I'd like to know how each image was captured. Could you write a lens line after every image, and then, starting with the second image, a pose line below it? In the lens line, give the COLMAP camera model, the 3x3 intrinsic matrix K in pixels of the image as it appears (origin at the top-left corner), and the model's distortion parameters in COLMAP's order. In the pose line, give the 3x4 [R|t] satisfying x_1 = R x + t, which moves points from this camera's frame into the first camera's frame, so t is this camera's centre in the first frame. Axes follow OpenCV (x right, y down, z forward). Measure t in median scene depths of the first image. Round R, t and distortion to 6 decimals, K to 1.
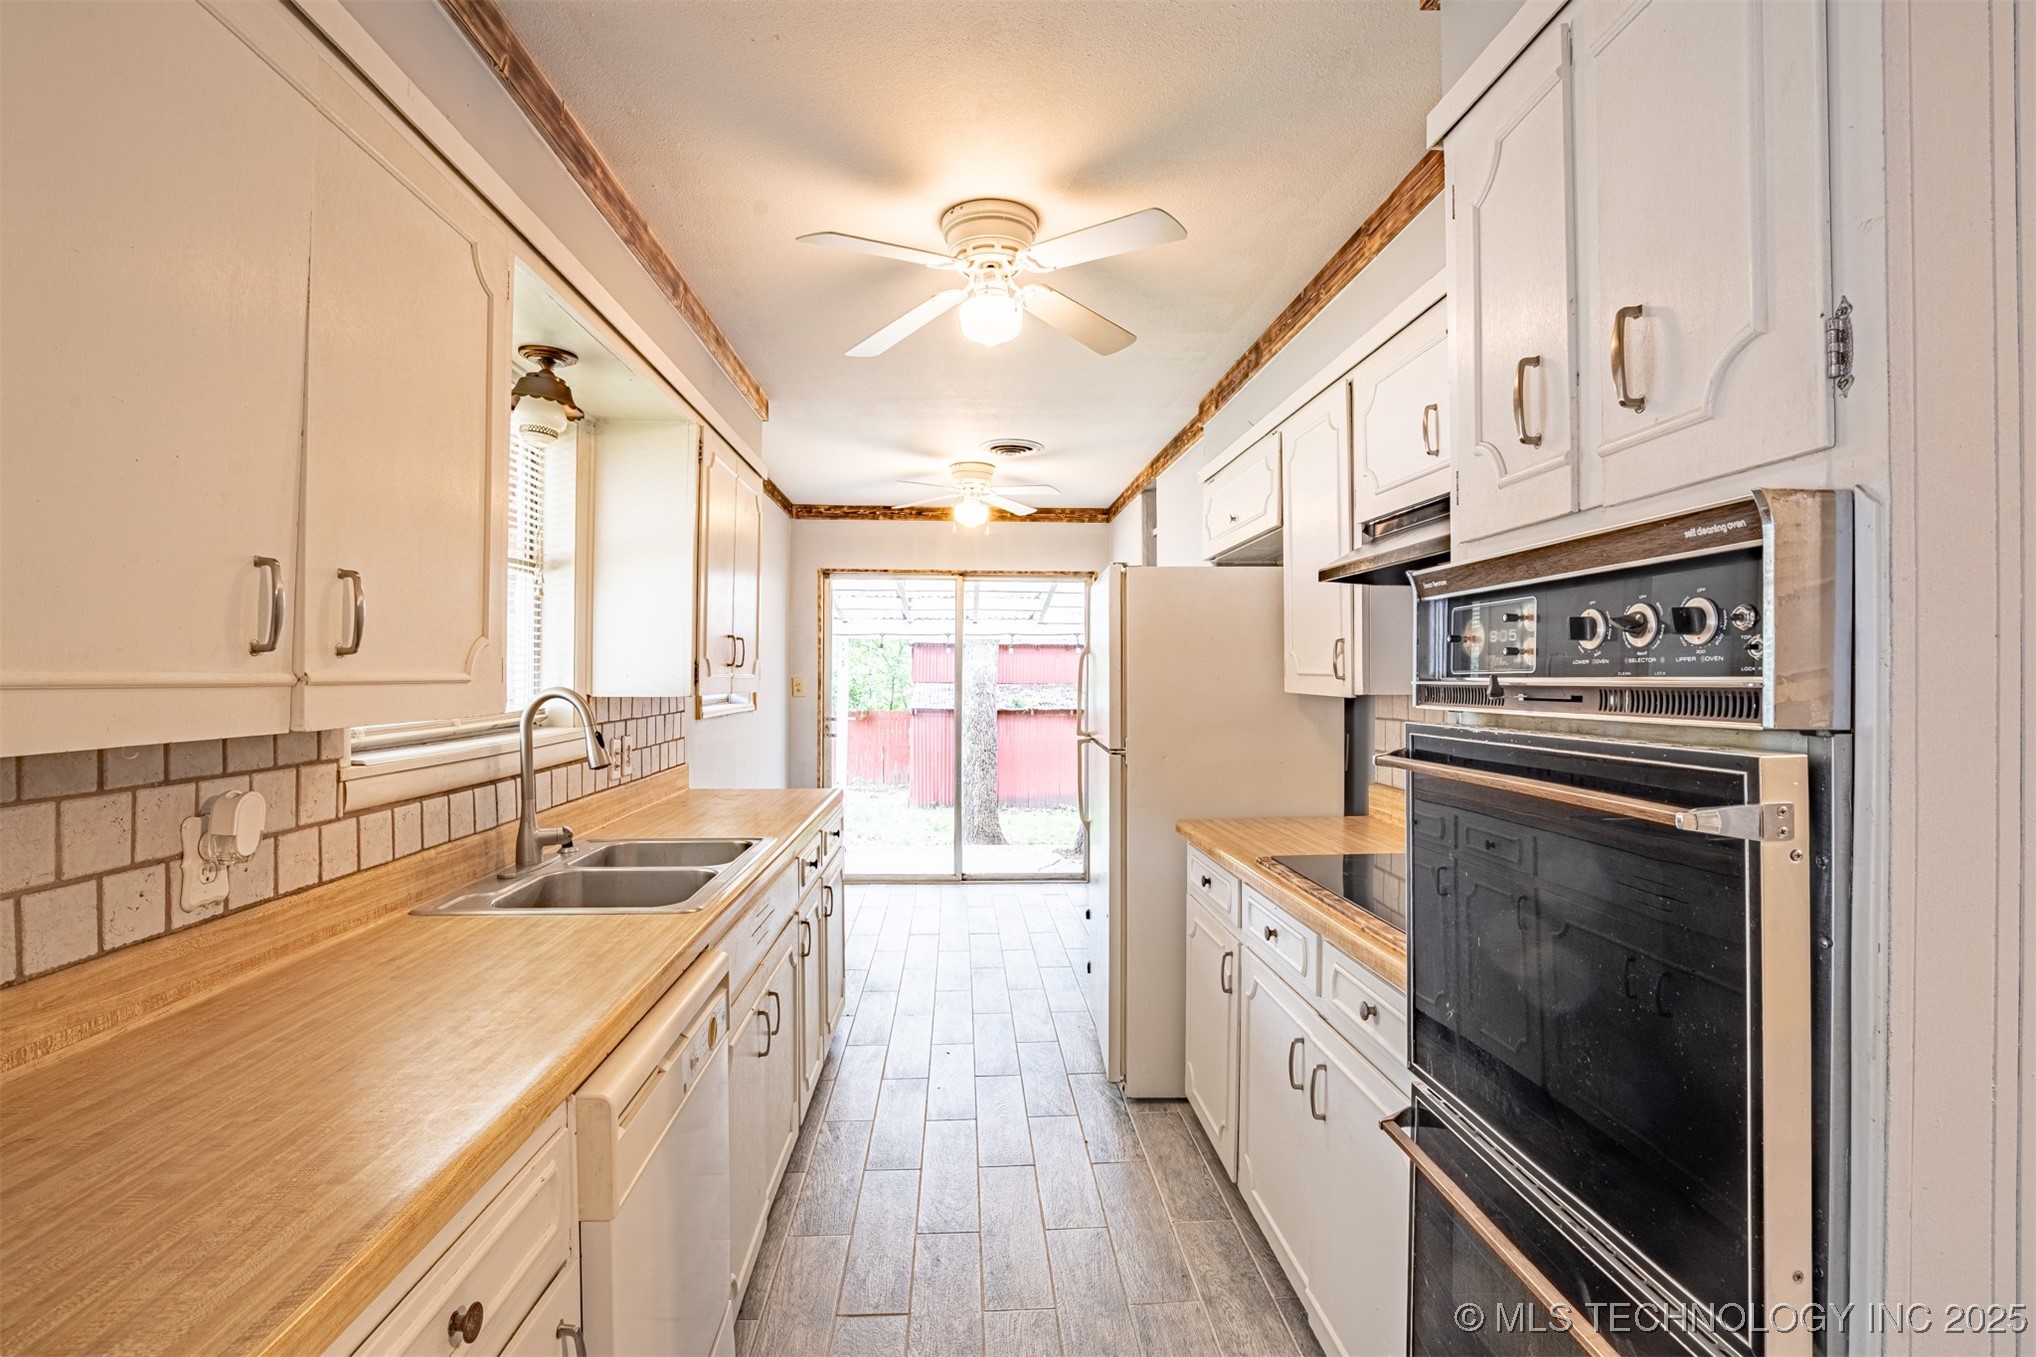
lens RADIAL K [[964.3, 0, 1019.3], [0, 964.3, 676.0], [0, 0, 1]] dist [-0.055173, 0.019912]
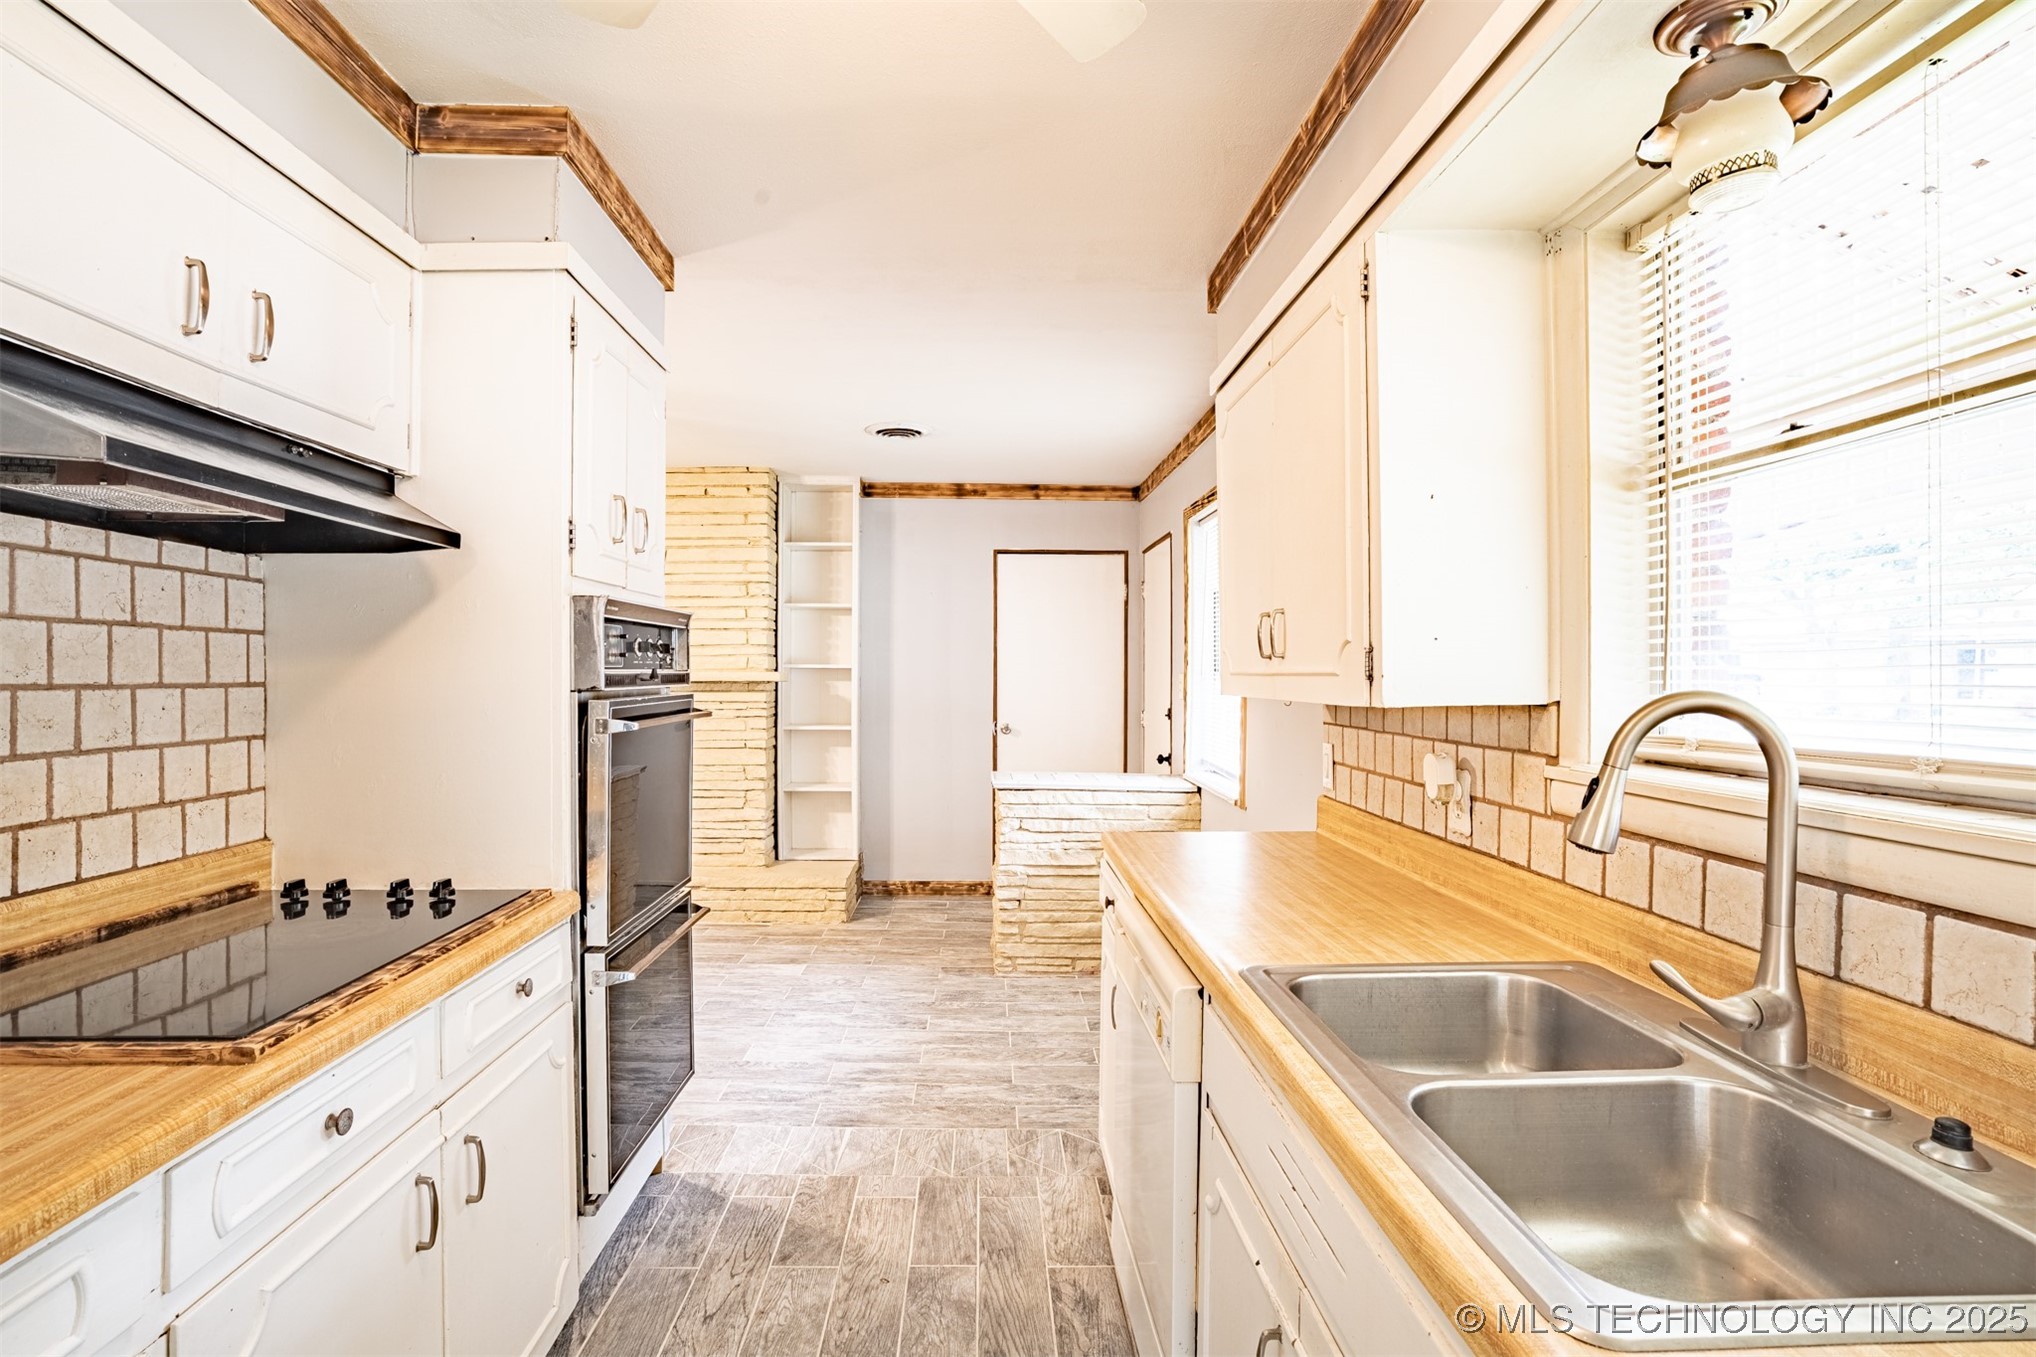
lens RADIAL K [[964.3, 0, 1018.3], [0, 964.3, 677.1], [0, 0, 1]] dist [-0.055173, 0.019912]
pose [[-0.999199, 0.002190, 0.039966, -0.219735], [0.002076, 0.999994, -0.002887, 0.009266], [-0.039972, -0.002802, -0.999197, 2.074273]]
